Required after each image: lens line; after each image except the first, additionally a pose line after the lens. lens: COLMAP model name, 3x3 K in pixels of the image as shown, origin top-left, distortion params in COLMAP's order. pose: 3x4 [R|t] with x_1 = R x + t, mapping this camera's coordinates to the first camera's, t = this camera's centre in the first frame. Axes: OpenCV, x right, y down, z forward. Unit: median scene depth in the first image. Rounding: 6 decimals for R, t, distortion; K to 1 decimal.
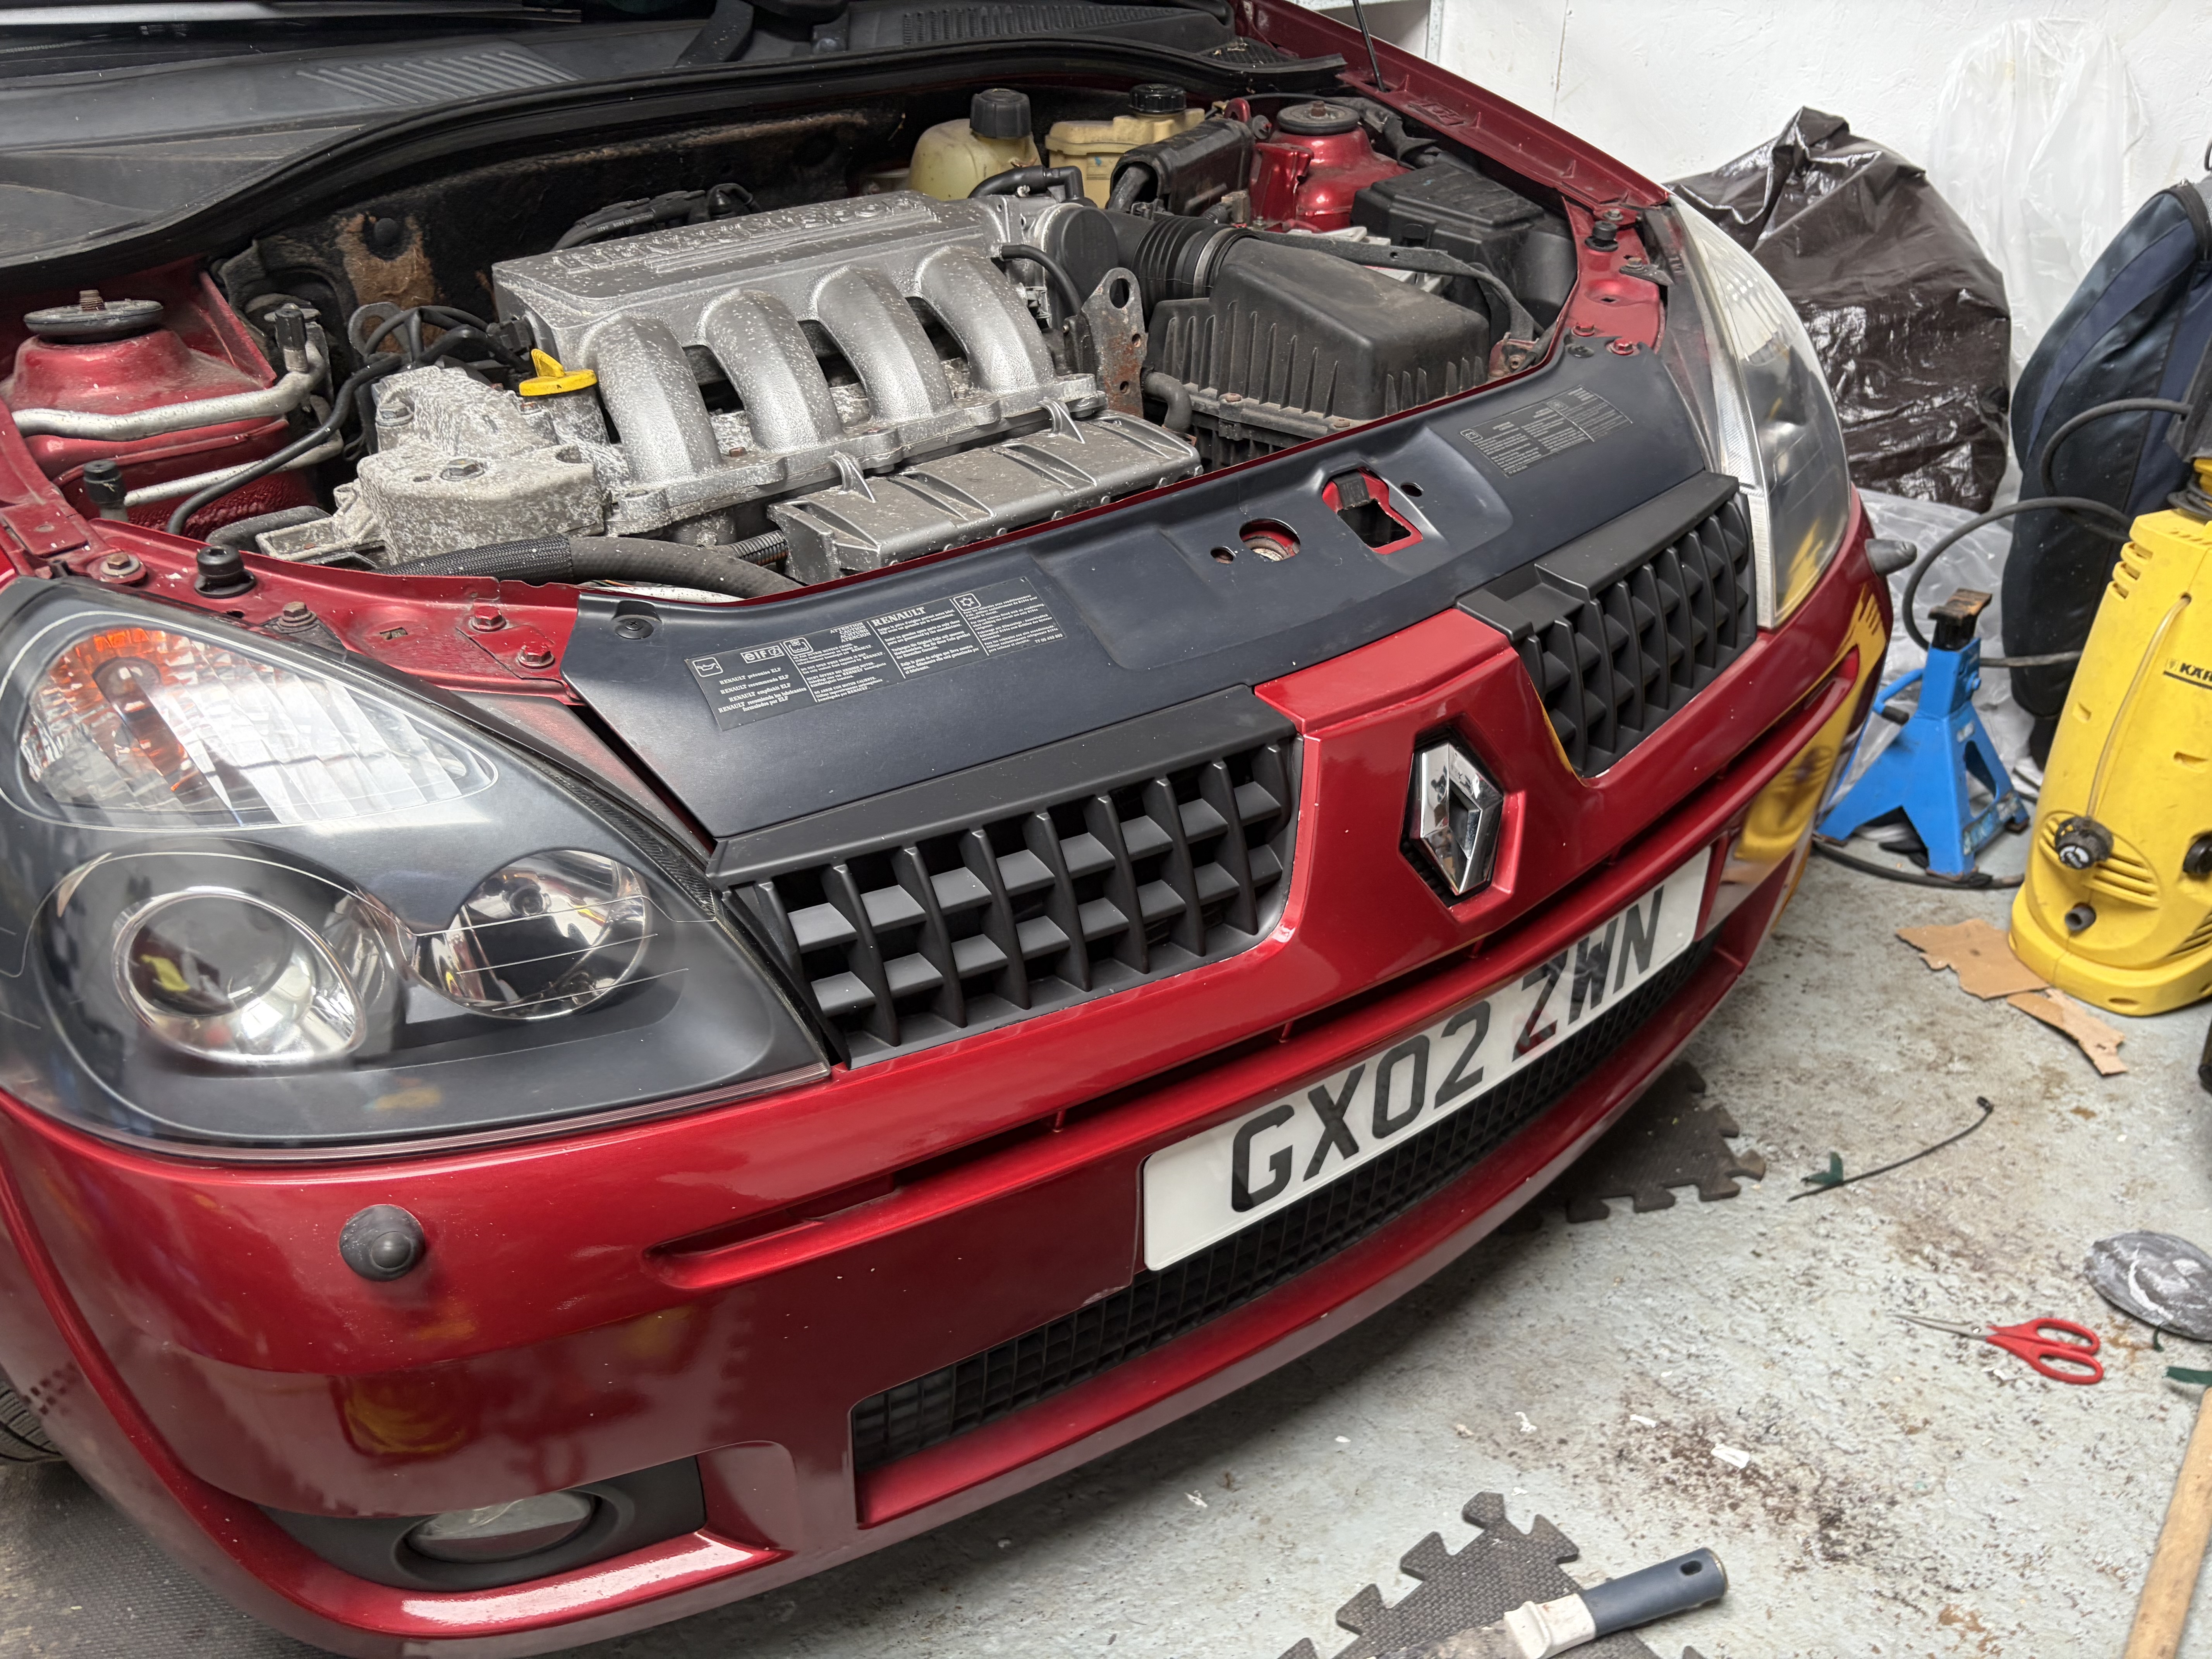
lens RADIAL K [[1622.8, 0, 1115.3], [0, 1622.8, 830.9], [0, 0, 1]] dist [-0.007301, -0.009885]
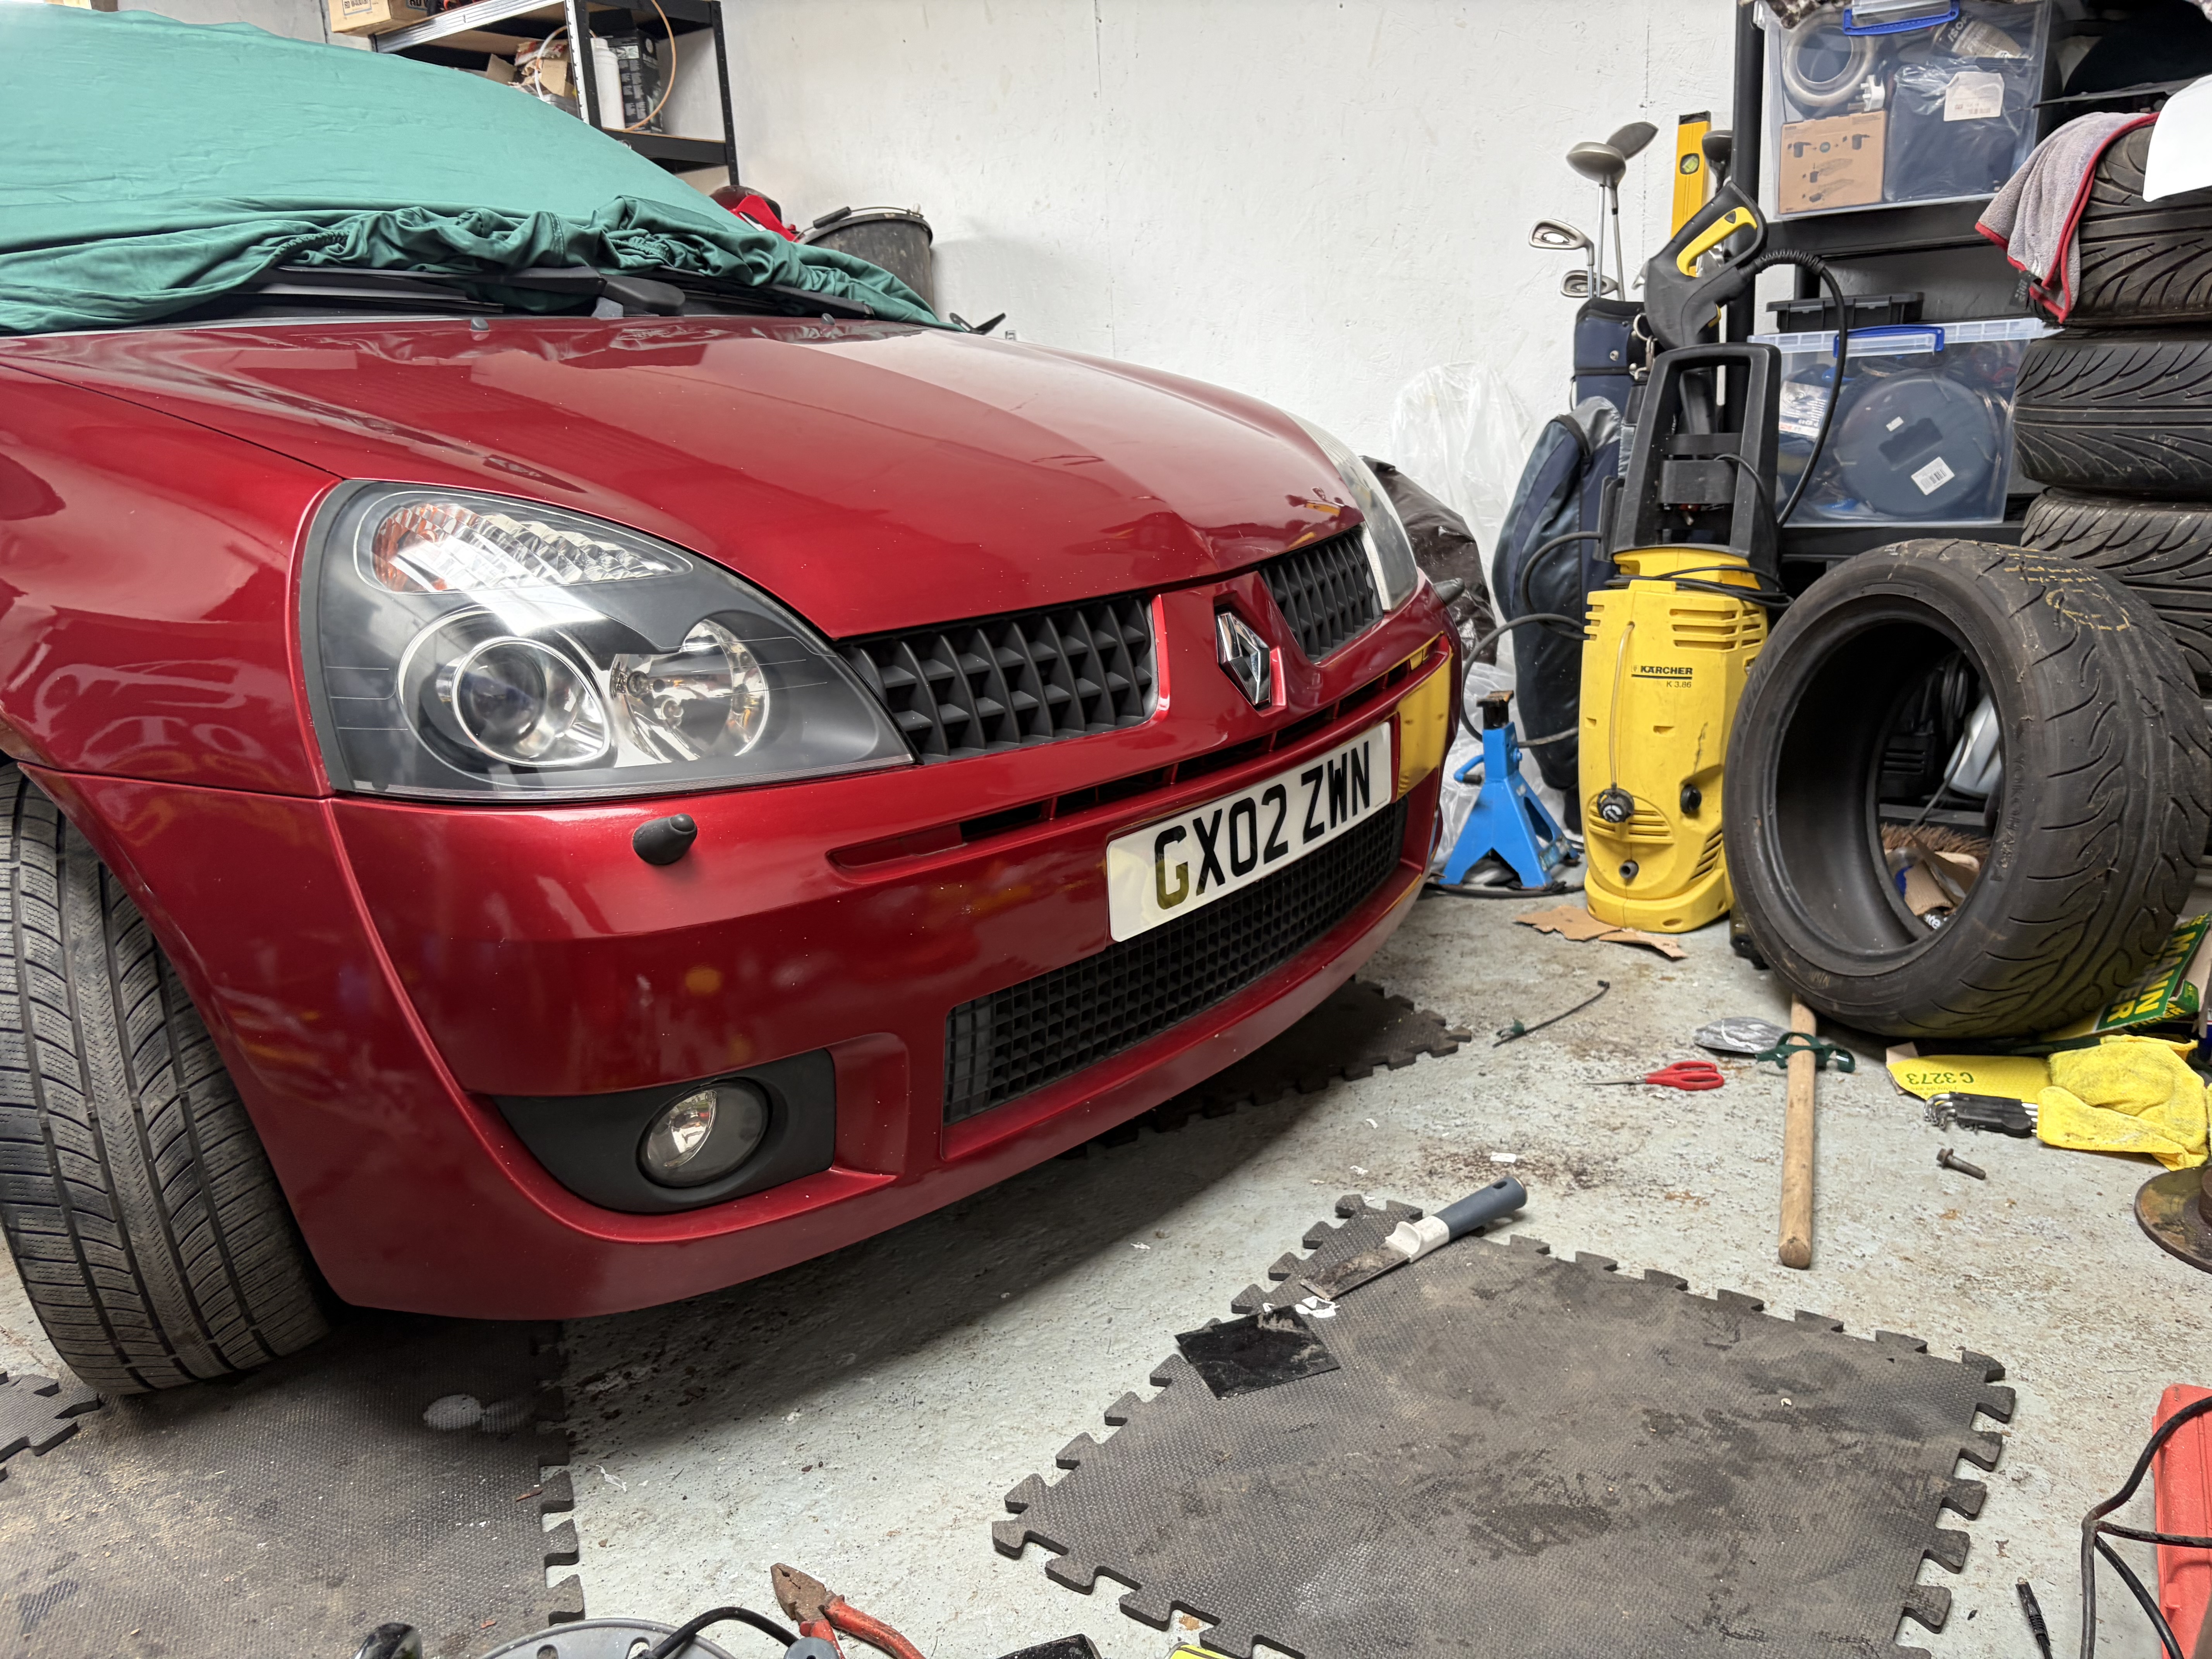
lens RADIAL K [[1622.8, 0, 1090.4], [0, 1622.8, 832.1], [0, 0, 1]] dist [-0.007301, -0.009885]
pose [[0.961206, -0.106972, 0.254243, -0.286928], [0.179235, 0.942843, -0.280929, 0.466076], [-0.209660, 0.315600, 0.925440, -0.297771]]
